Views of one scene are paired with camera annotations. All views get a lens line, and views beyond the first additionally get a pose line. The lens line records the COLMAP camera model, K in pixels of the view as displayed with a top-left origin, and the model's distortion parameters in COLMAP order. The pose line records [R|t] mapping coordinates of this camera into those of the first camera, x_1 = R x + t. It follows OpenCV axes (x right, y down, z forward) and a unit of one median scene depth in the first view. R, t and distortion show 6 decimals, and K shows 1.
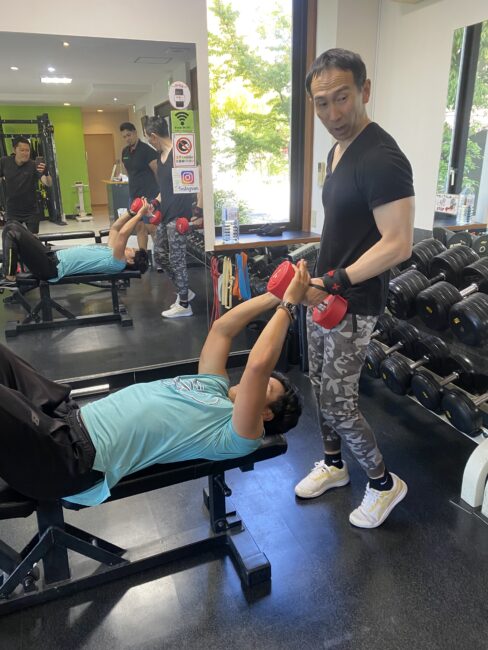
lens RADIAL K [[497.5, 0, 243.7], [0, 497.5, 322.9], [0, 0, 1]] dist [-0.003481, -0.004110]
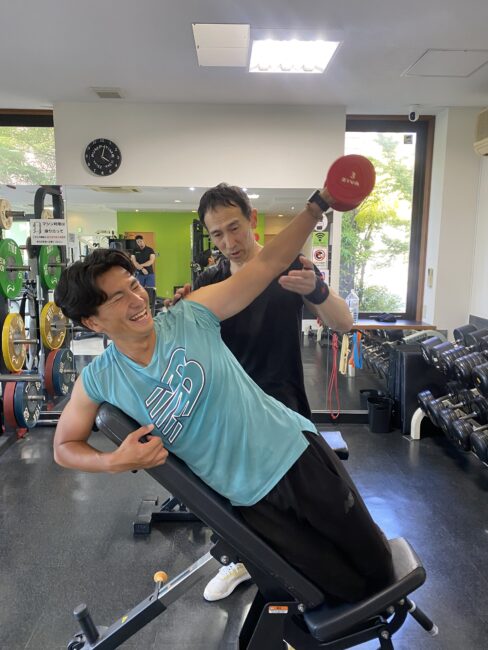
lens RADIAL K [[497.5, 0, 243.8], [0, 497.5, 325.0], [0, 0, 1]] dist [-0.003481, -0.004110]
pose [[0.938586, 0.072264, -0.337393, 0.137005], [-0.127925, 0.981015, -0.145756, 0.062782], [0.320454, 0.179965, 0.930012, -0.293078]]
